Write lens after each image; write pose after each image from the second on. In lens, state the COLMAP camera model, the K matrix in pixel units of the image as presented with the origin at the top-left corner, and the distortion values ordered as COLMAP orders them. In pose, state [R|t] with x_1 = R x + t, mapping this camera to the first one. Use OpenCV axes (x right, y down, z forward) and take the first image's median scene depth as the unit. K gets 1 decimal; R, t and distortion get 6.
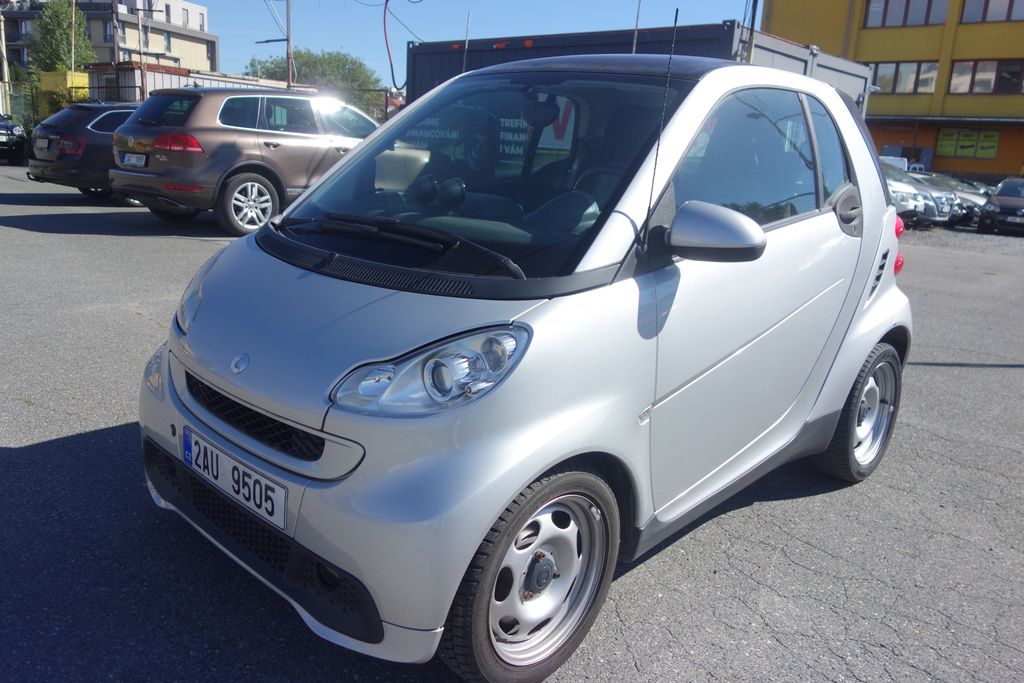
lens RADIAL K [[810.6, 0, 509.5], [0, 810.6, 336.9], [0, 0, 1]] dist [0.012392, -0.003314]
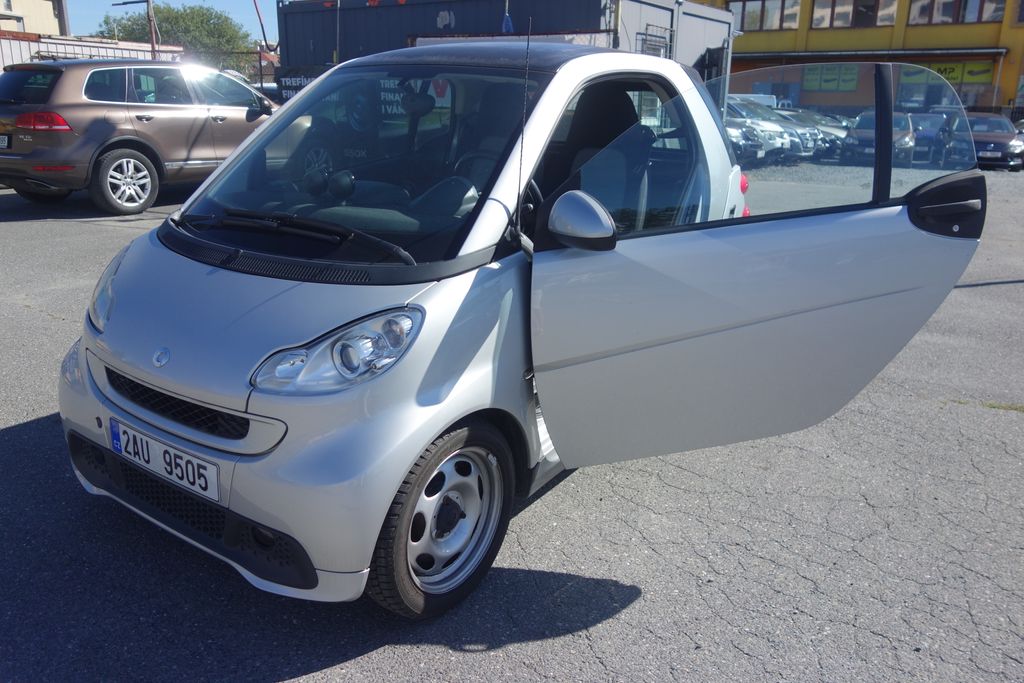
lens RADIAL K [[811.4, 0, 511.0], [0, 811.4, 339.0], [0, 0, 1]] dist [0.007180, -0.006249]
pose [[0.989274, -0.080529, 0.121873, 0.003970], [0.072841, 0.995139, 0.066283, -0.027669], [-0.126618, -0.056695, 0.990330, -0.132827]]
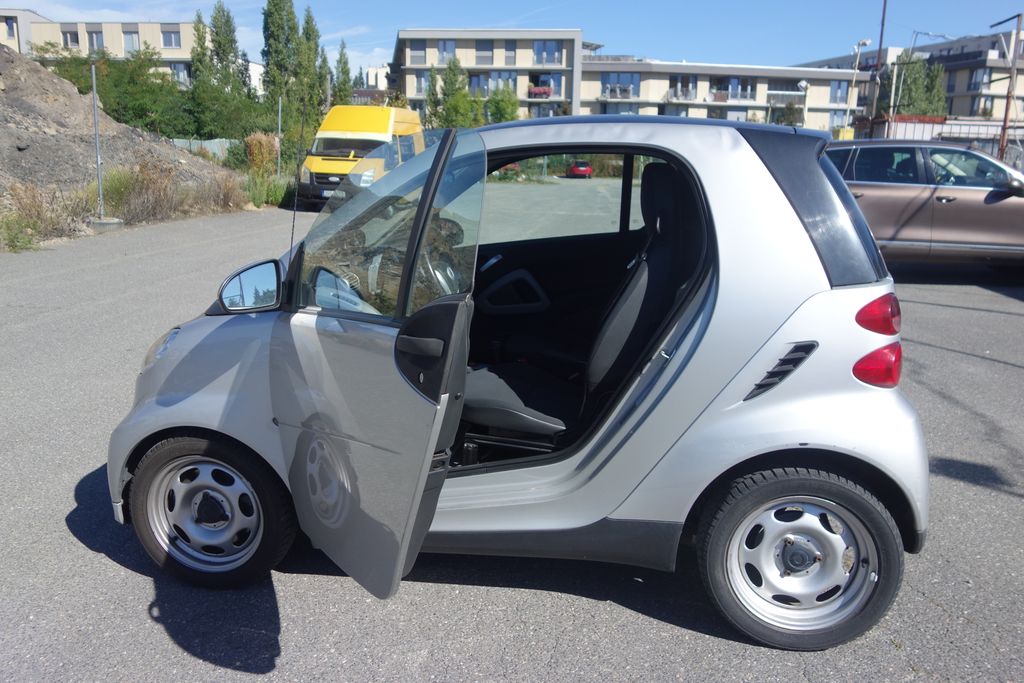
lens RADIAL K [[812.2, 0, 510.2], [0, 812.2, 338.8], [0, 0, 1]] dist [0.002883, -0.002664]
pose [[0.568306, 0.129168, -0.812616, 1.241400], [-0.173092, 0.984269, 0.035401, -0.121628], [0.804405, 0.120539, 0.581724, 0.484739]]
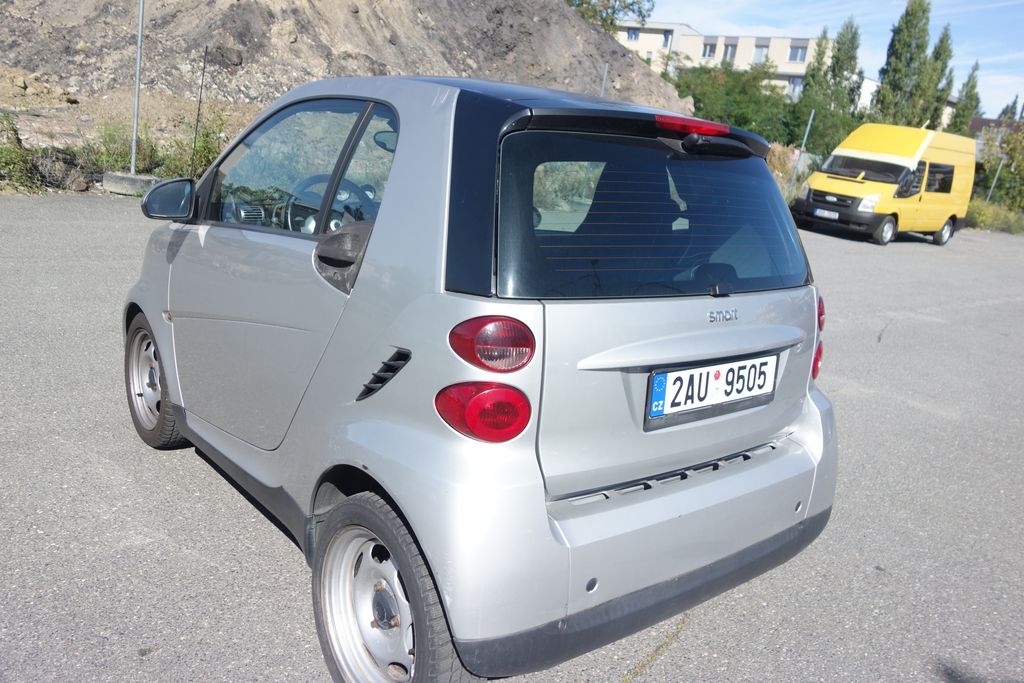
lens RADIAL K [[812.2, 0, 510.2], [0, 812.2, 338.8], [0, 0, 1]] dist [0.002883, -0.002664]
pose [[-0.098042, 0.180387, -0.978697, 1.413824], [-0.365571, 0.908152, 0.204006, -0.358681], [0.925605, 0.377785, -0.023093, 1.474794]]
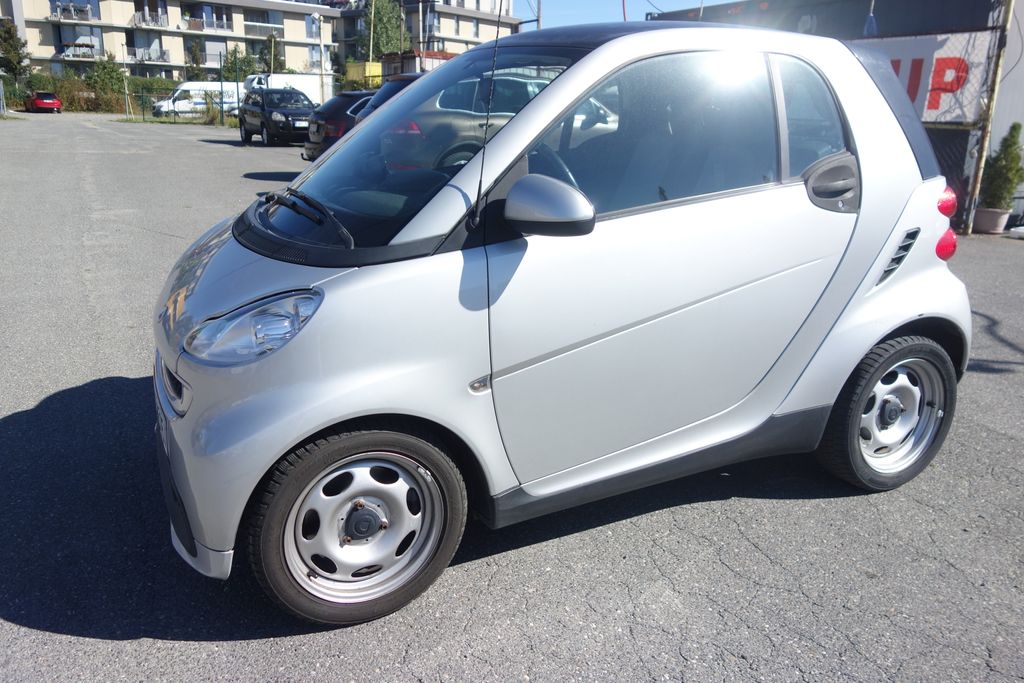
lens RADIAL K [[811.4, 0, 511.0], [0, 811.4, 339.0], [0, 0, 1]] dist [0.007180, -0.006249]
pose [[0.938601, 0.060706, -0.339622, 0.494673], [-0.049697, 0.997921, 0.041028, -0.005201], [0.341407, -0.021630, 0.939667, 0.048987]]
